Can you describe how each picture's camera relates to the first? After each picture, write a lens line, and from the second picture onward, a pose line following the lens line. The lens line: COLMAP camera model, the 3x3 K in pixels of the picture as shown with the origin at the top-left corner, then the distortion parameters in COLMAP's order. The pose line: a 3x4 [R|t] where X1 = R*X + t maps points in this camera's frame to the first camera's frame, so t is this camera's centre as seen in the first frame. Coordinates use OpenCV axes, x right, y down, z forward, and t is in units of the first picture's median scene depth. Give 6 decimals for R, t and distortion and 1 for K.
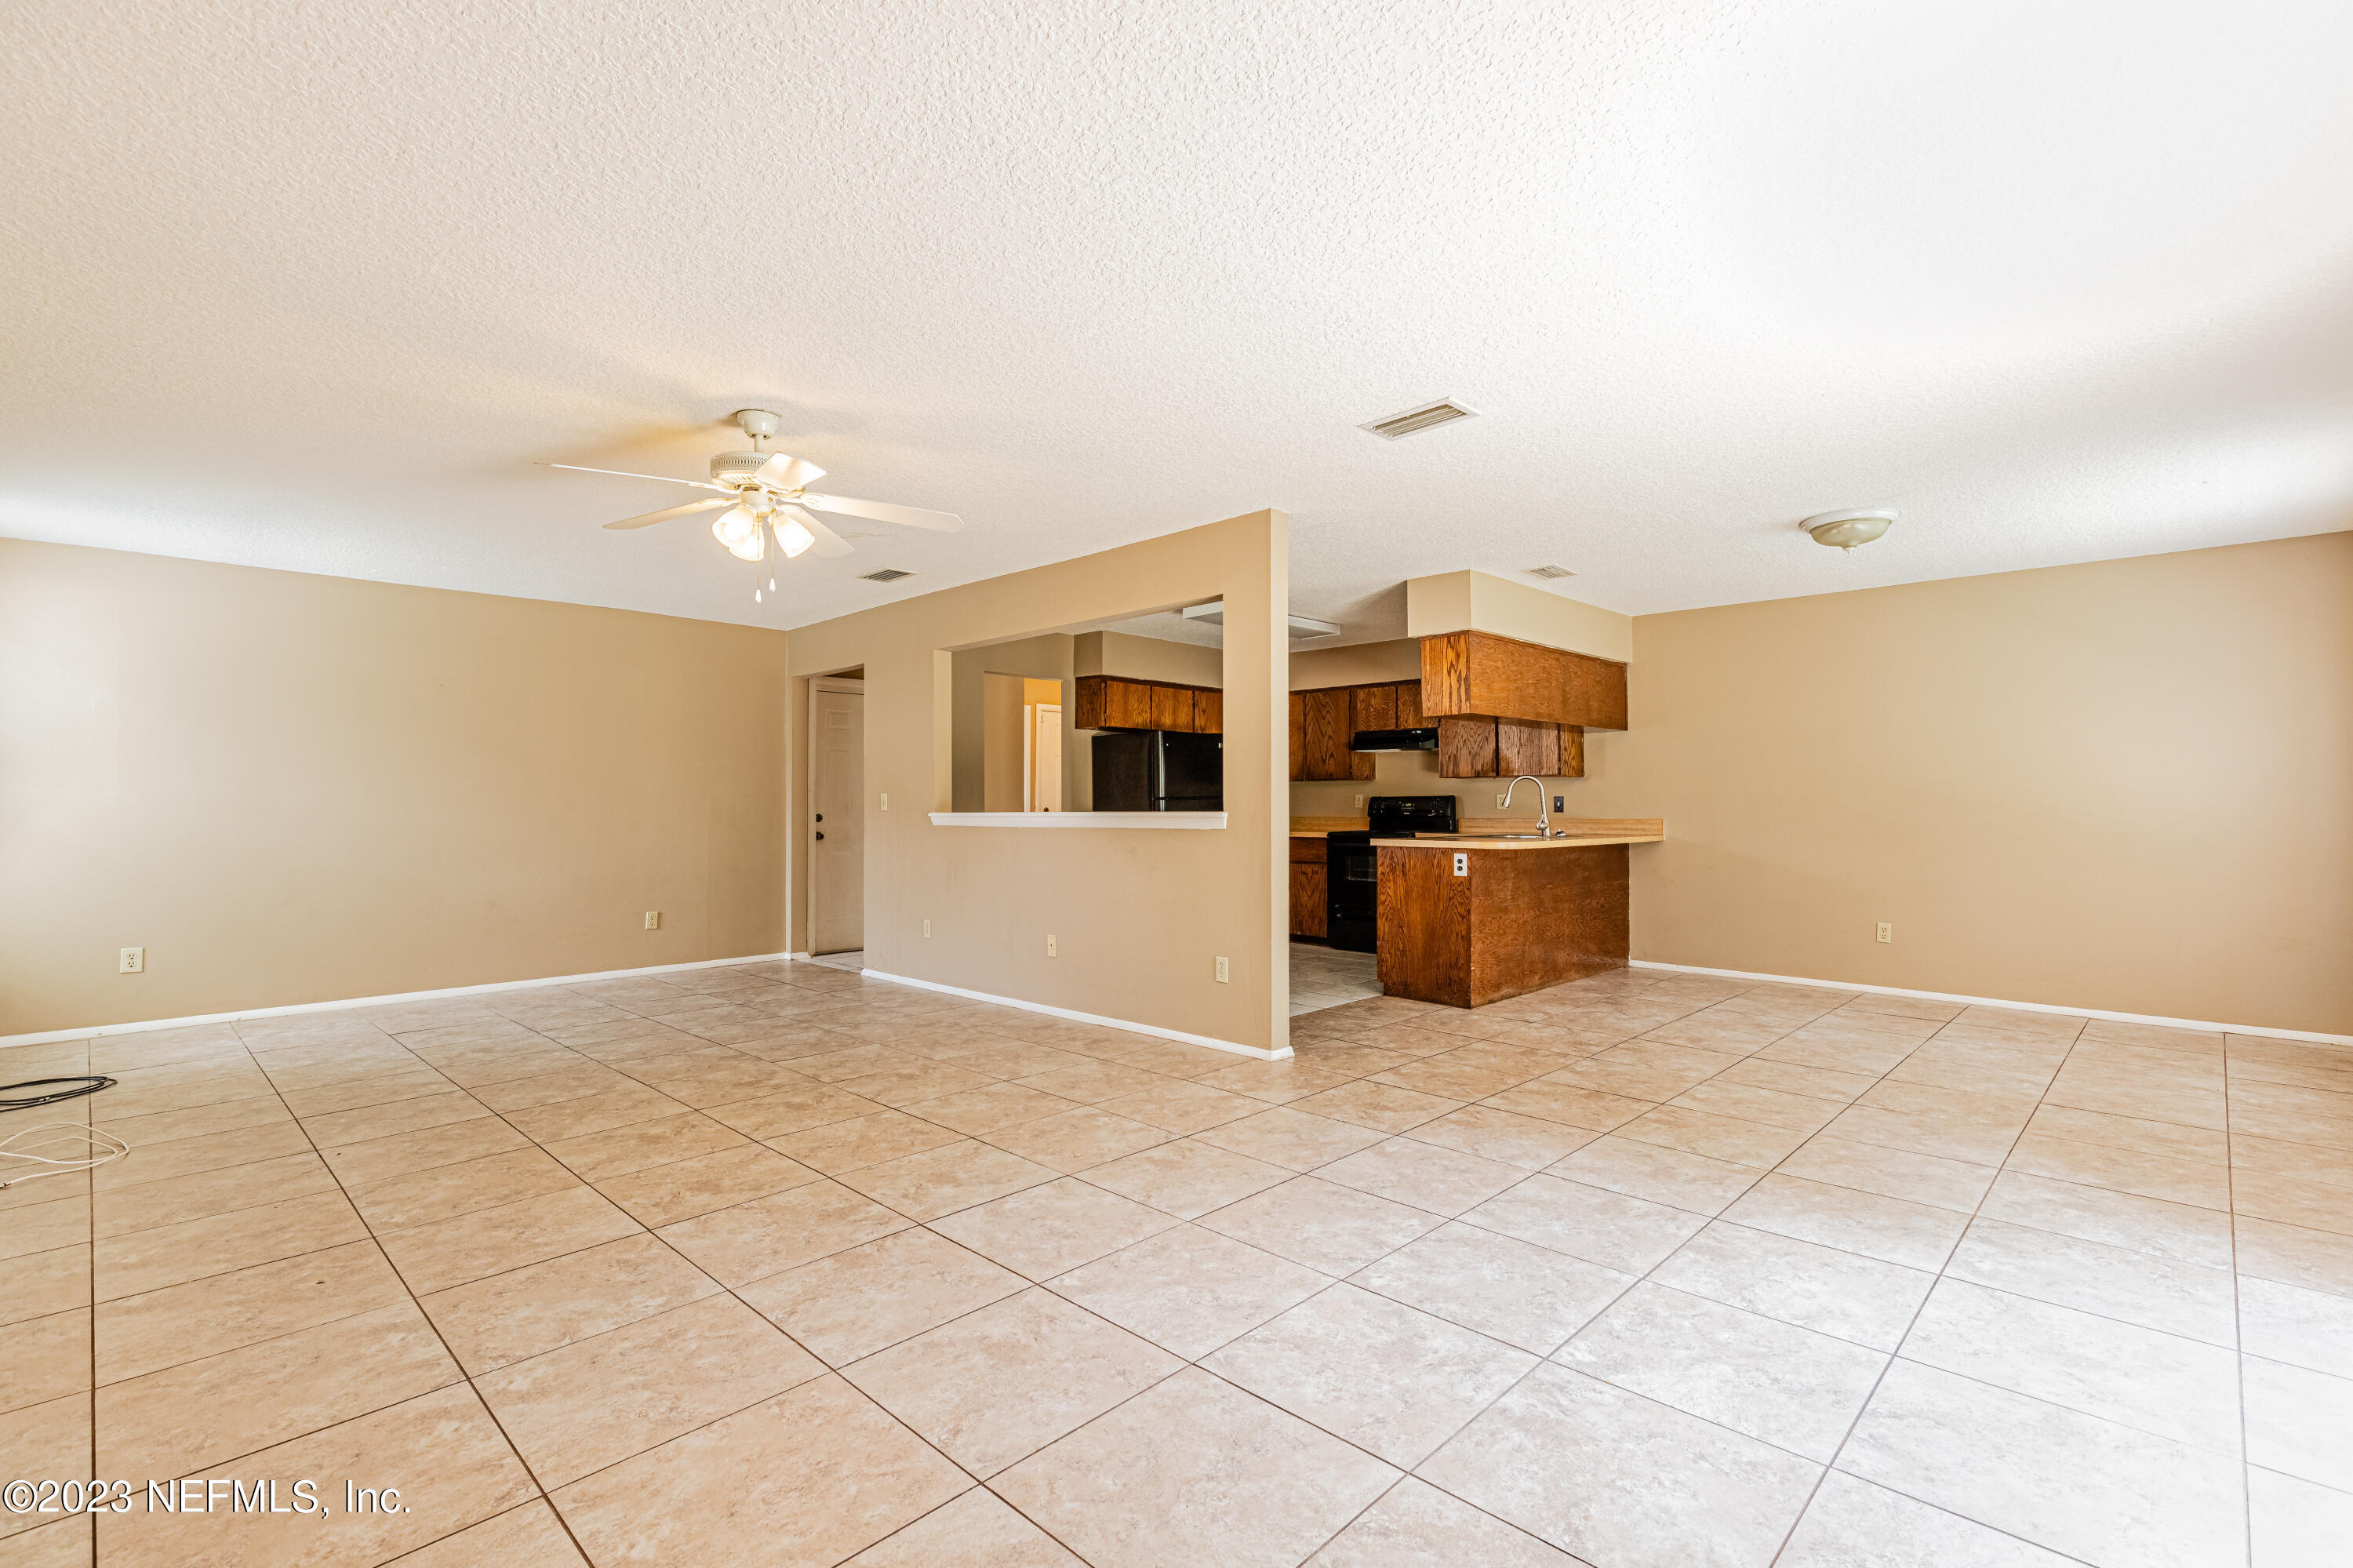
lens RADIAL K [[1054.9, 0, 1199.8], [0, 1054.9, 795.8], [0, 0, 1]] dist [0.011483, -0.001550]
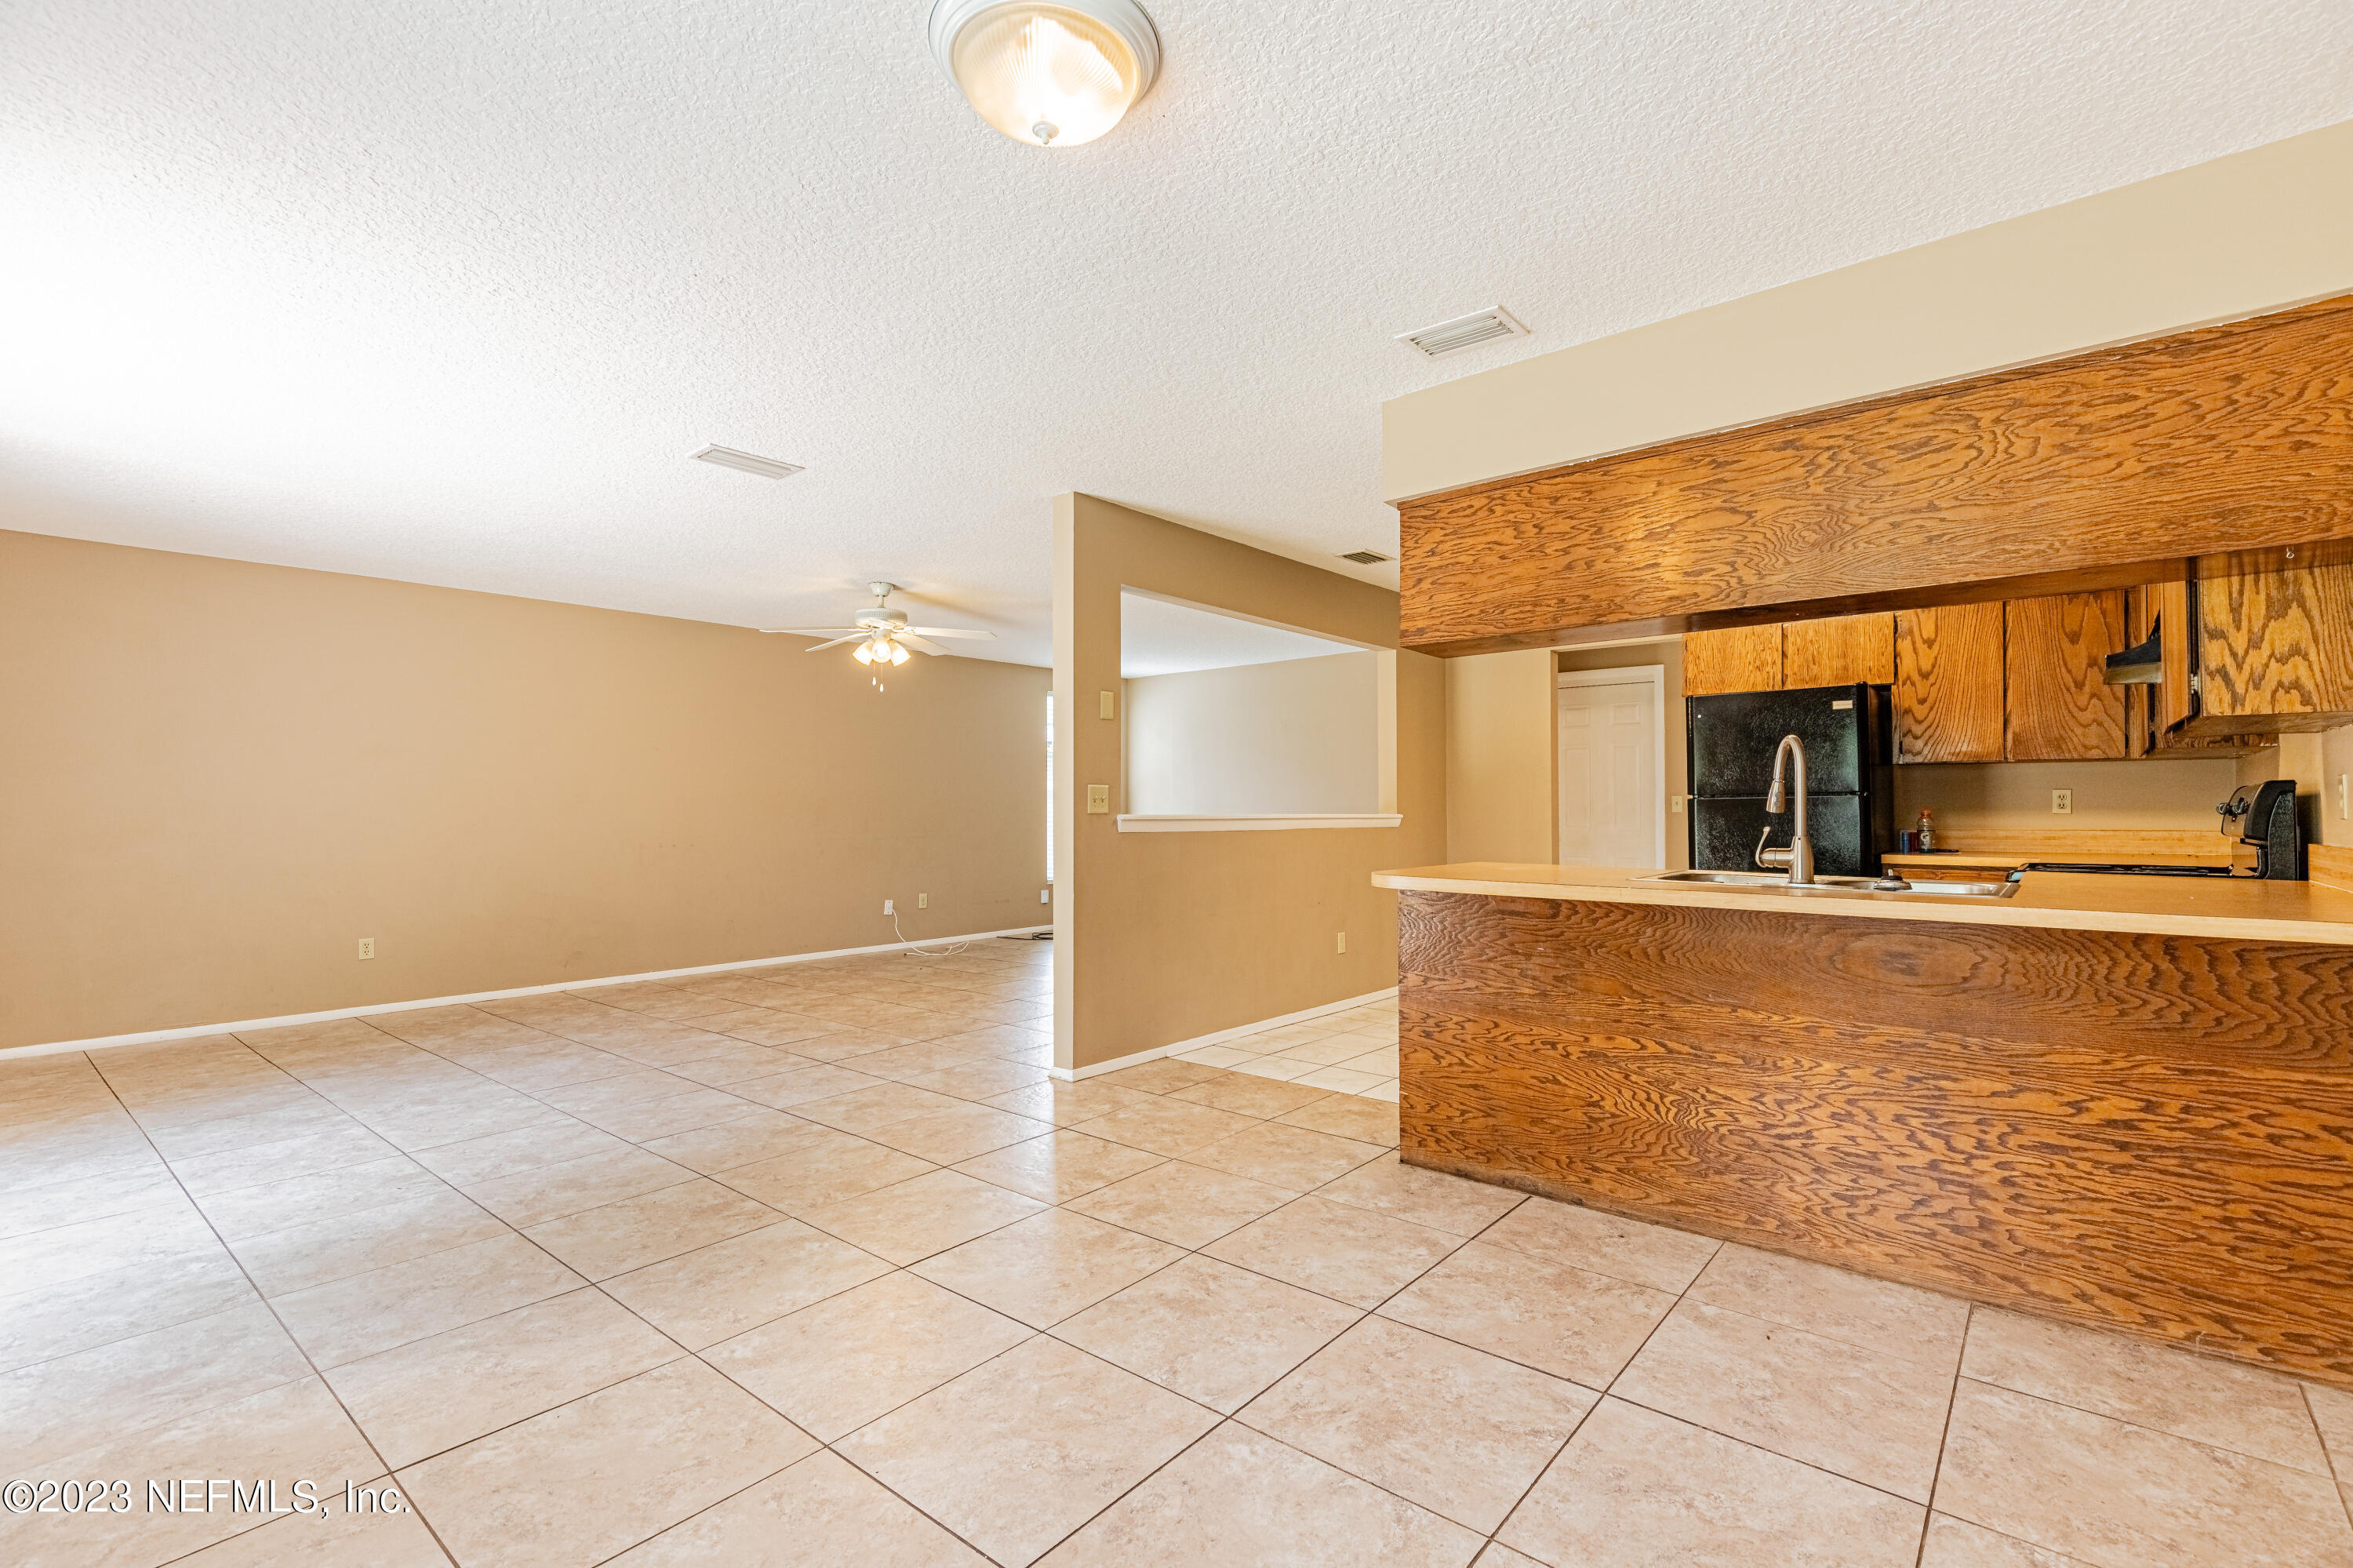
lens RADIAL K [[1054.9, 0, 1197.3], [0, 1054.9, 792.0], [0, 0, 1]] dist [0.011483, -0.001550]
pose [[0.067182, -0.015421, -0.997622, 0.816331], [0.010409, 0.999837, -0.014754, 0.007713], [0.997686, -0.009393, 0.067331, 0.846263]]
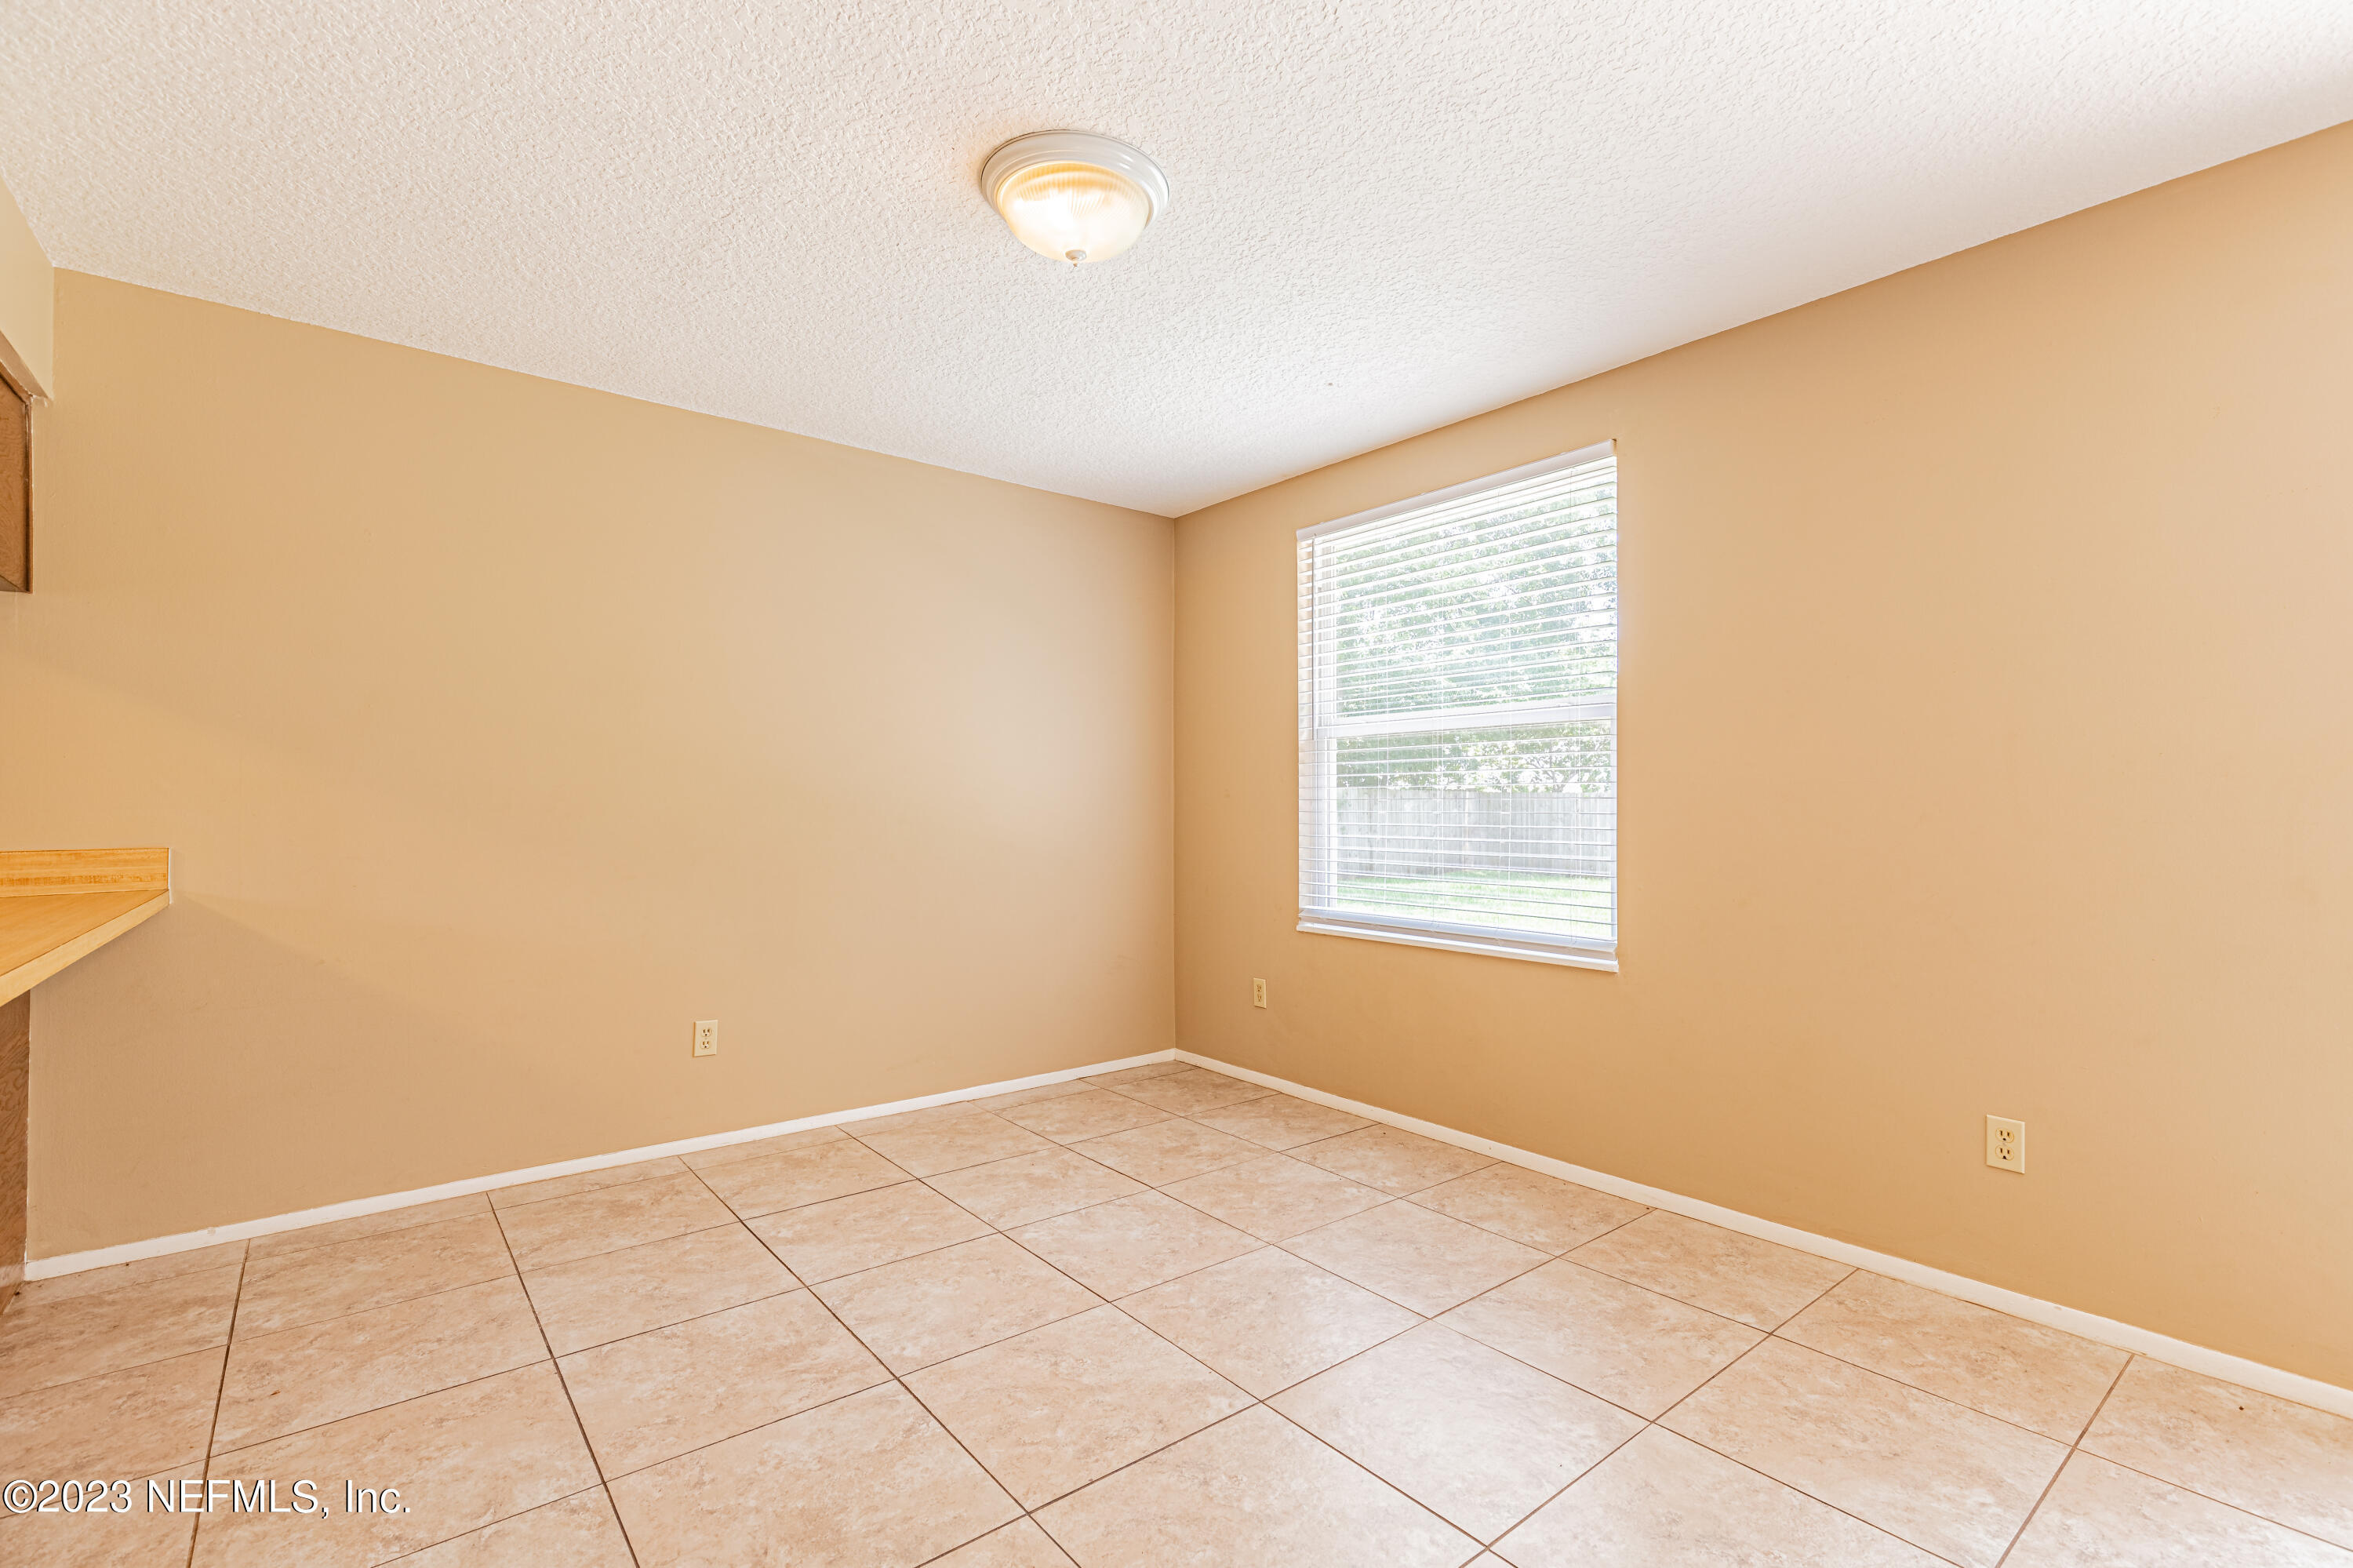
lens RADIAL K [[1054.9, 0, 1207.7], [0, 1054.9, 794.7], [0, 0, 1]] dist [0.011483, -0.001550]
pose [[0.114891, 0.009580, 0.993332, 0.133651], [-0.006887, 0.999937, -0.008848, 0.005002], [-0.993354, -0.005824, 0.114950, 0.731913]]
